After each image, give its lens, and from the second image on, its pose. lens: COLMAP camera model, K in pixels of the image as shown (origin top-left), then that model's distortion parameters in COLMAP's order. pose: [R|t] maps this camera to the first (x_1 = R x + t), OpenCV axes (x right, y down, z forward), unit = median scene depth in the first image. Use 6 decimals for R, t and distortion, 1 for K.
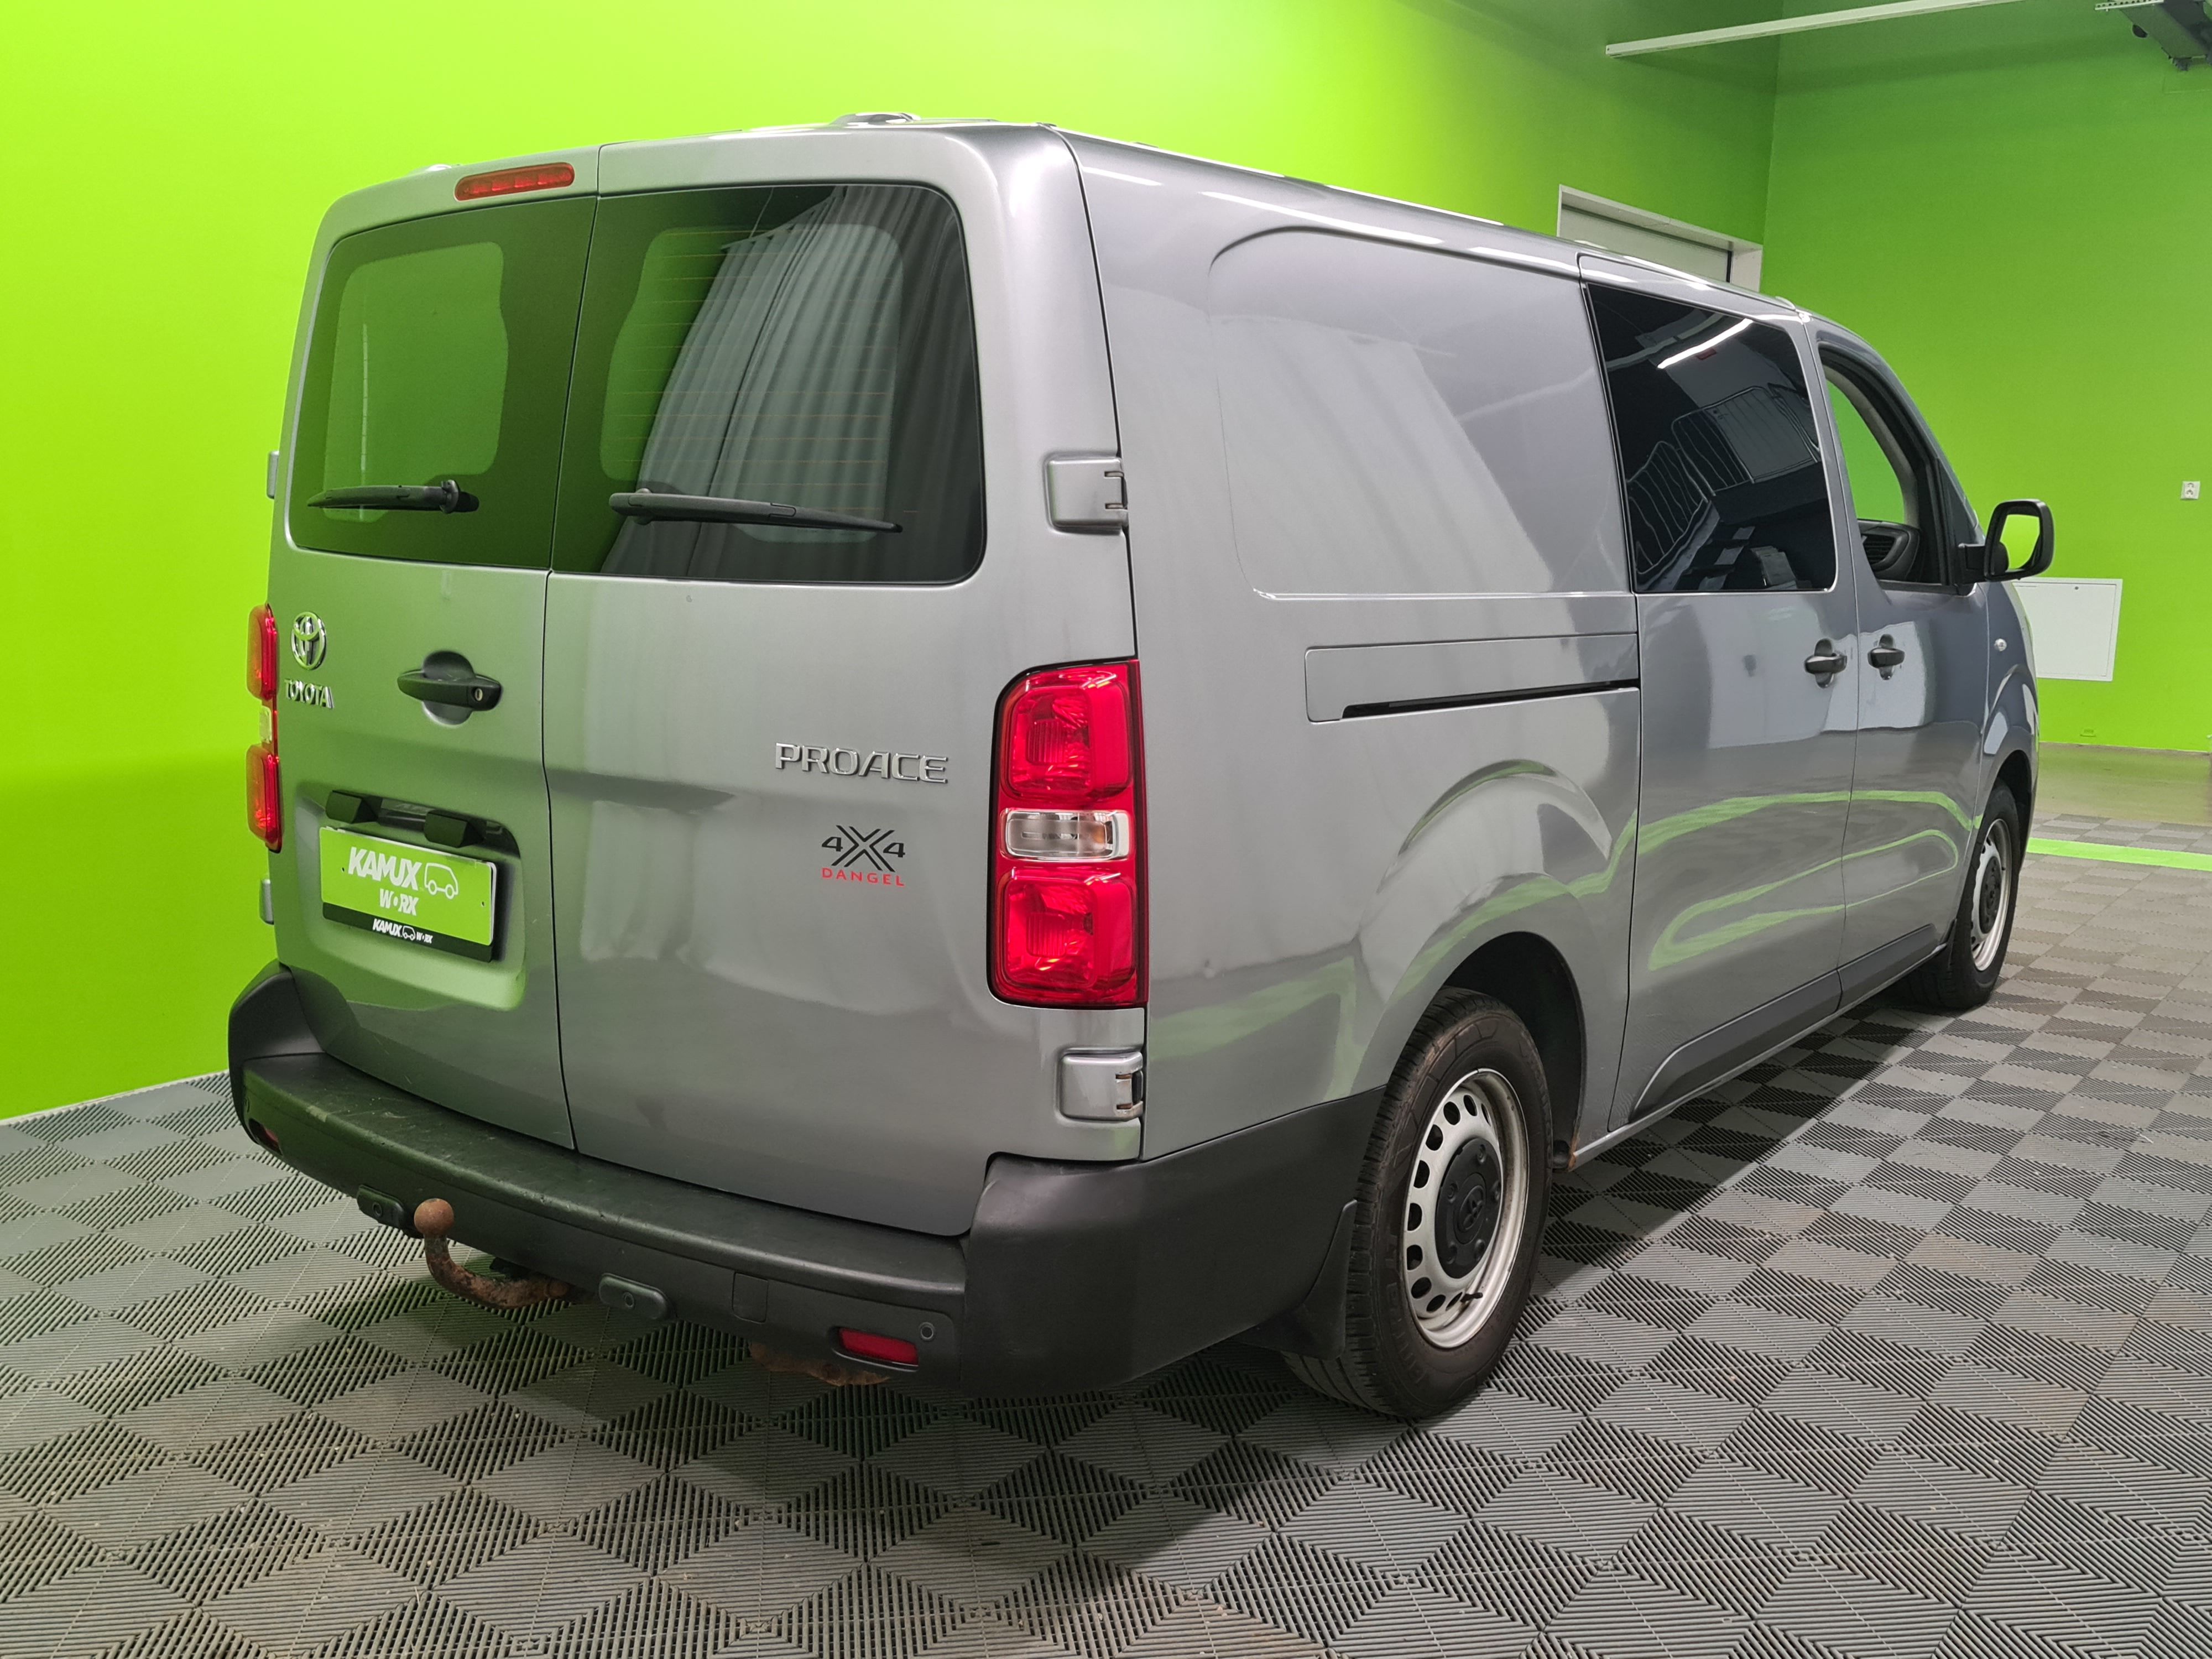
lens RADIAL K [[1896.3, 0, 1106.0], [0, 1896.3, 829.5], [0, 0, 1]] dist [0.120129, -0.002614]
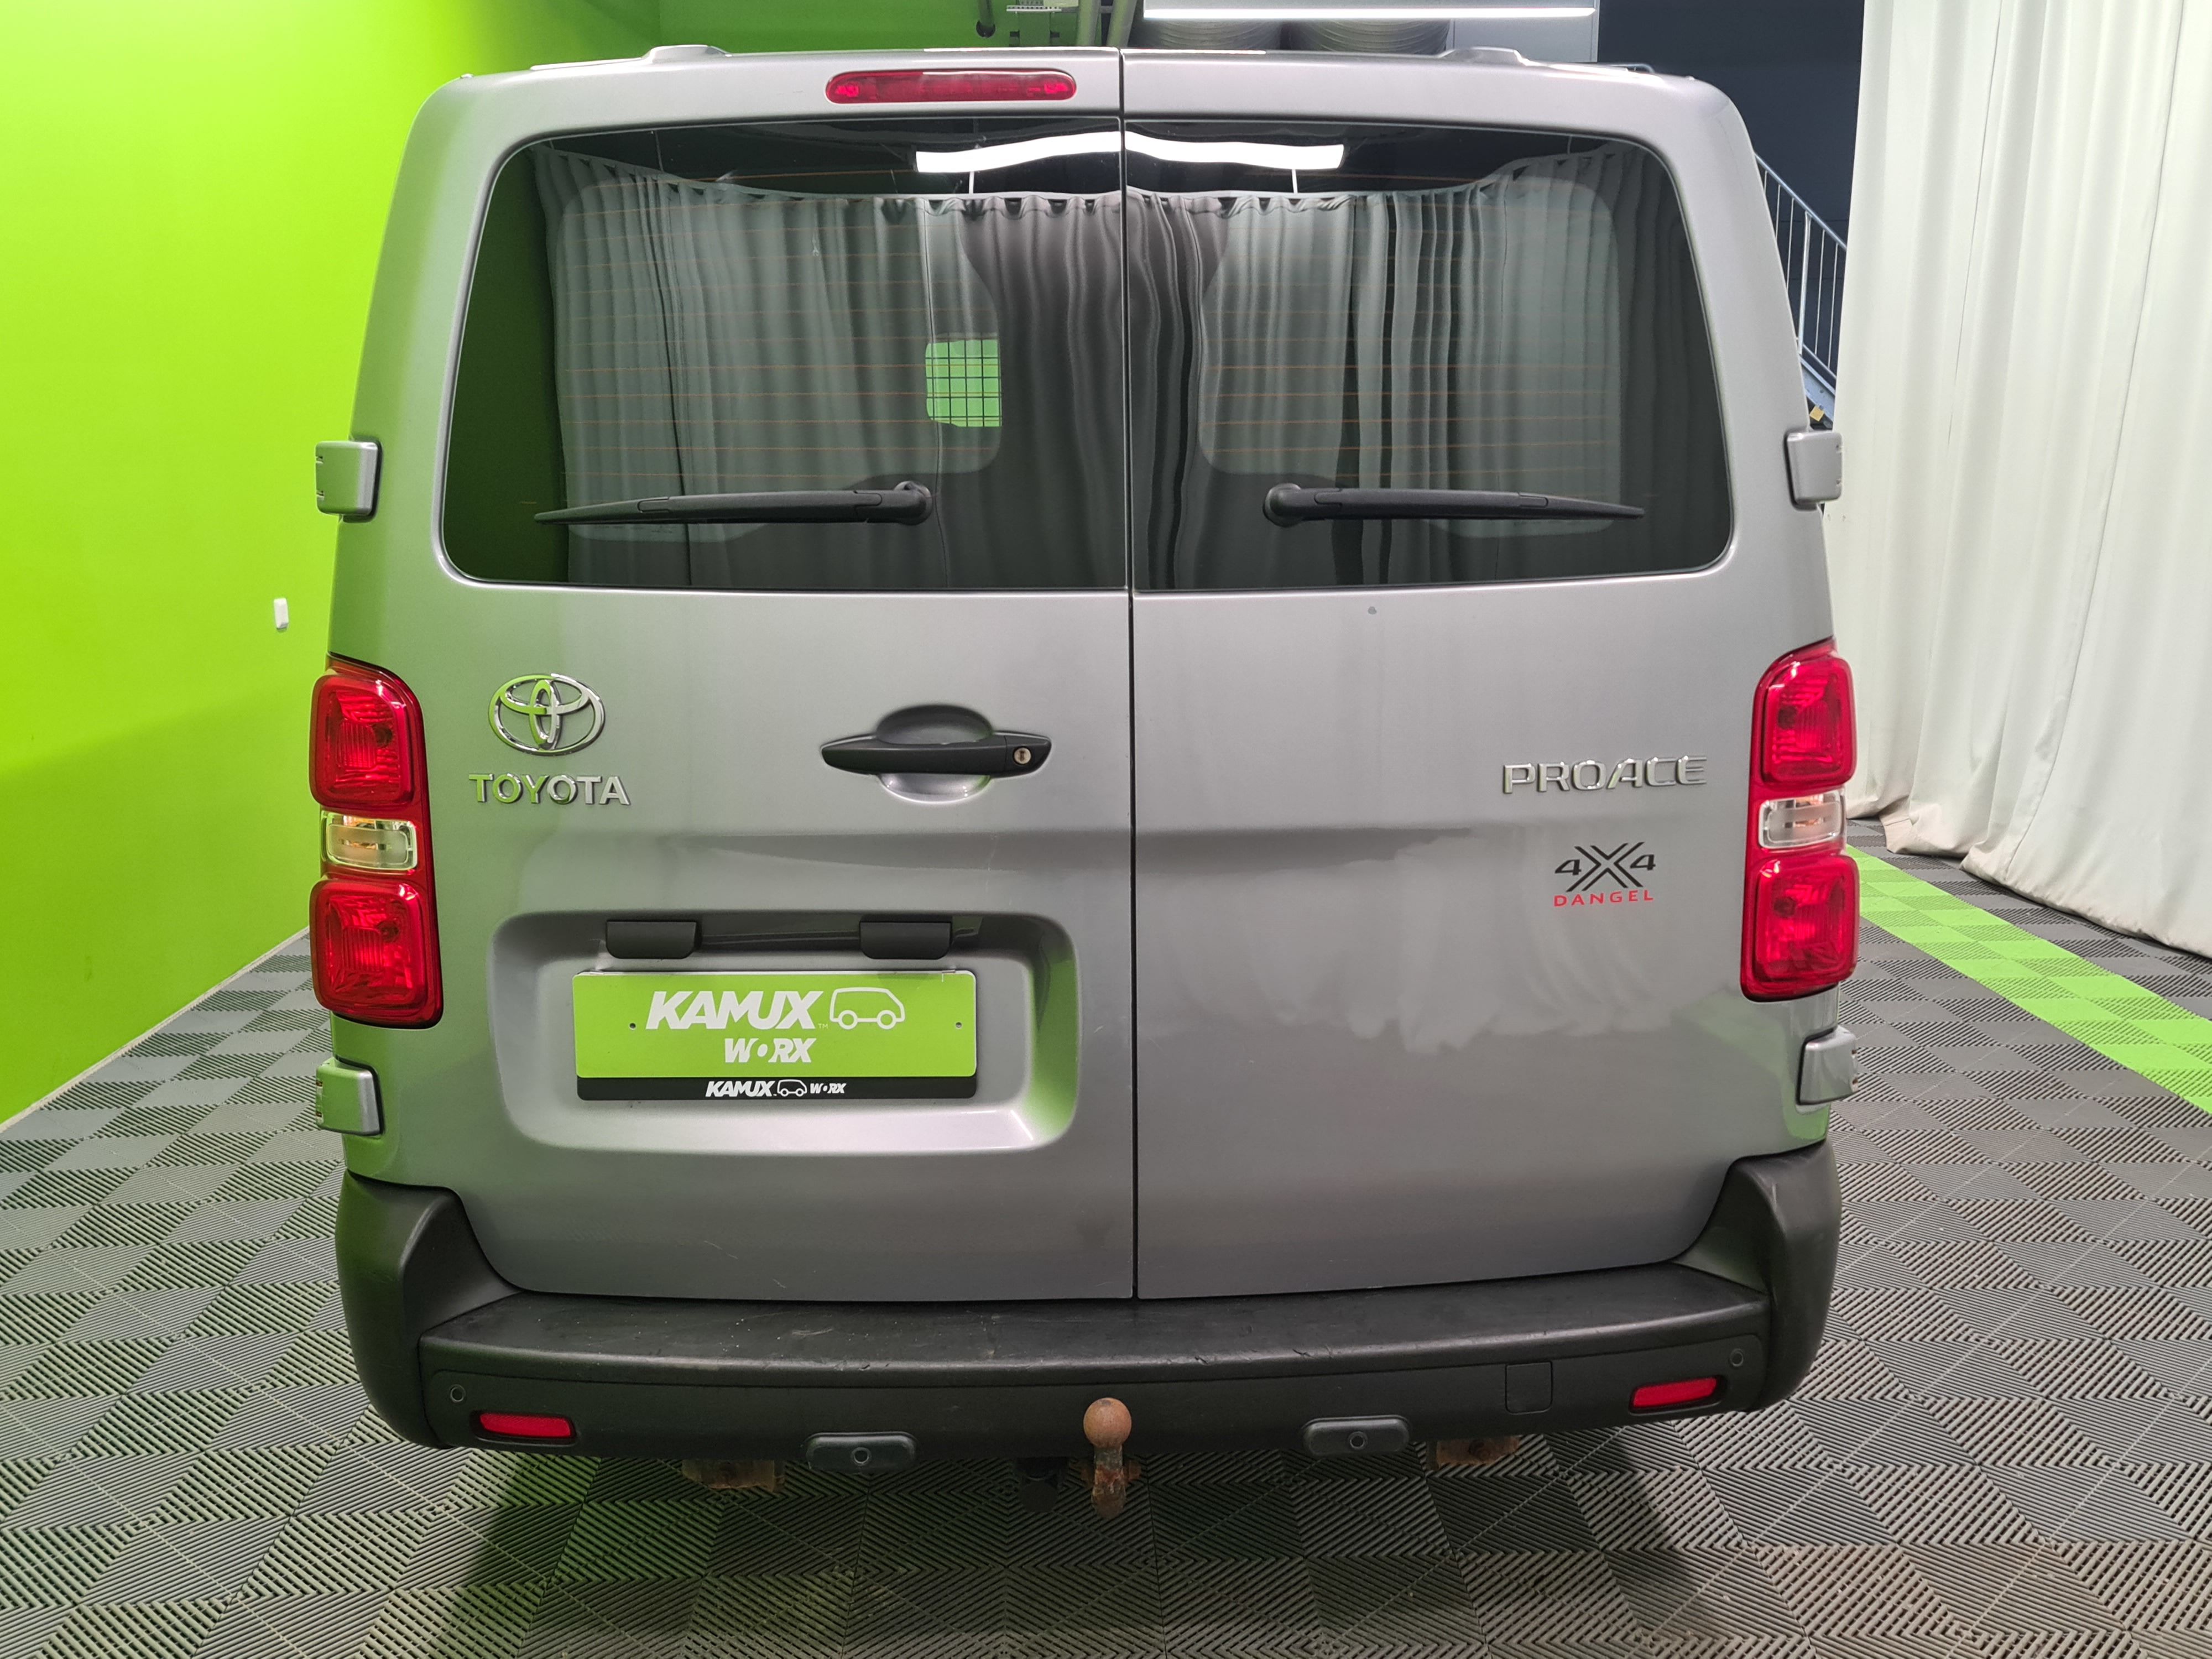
lens RADIAL K [[1896.3, 0, 1106.0], [0, 1896.3, 829.5], [0, 0, 1]] dist [0.120129, -0.002614]
pose [[0.782887, -0.140635, 0.606060, -0.764867], [0.123998, 0.989844, 0.069515, -0.089320], [-0.609682, 0.020728, 0.792375, 0.368612]]
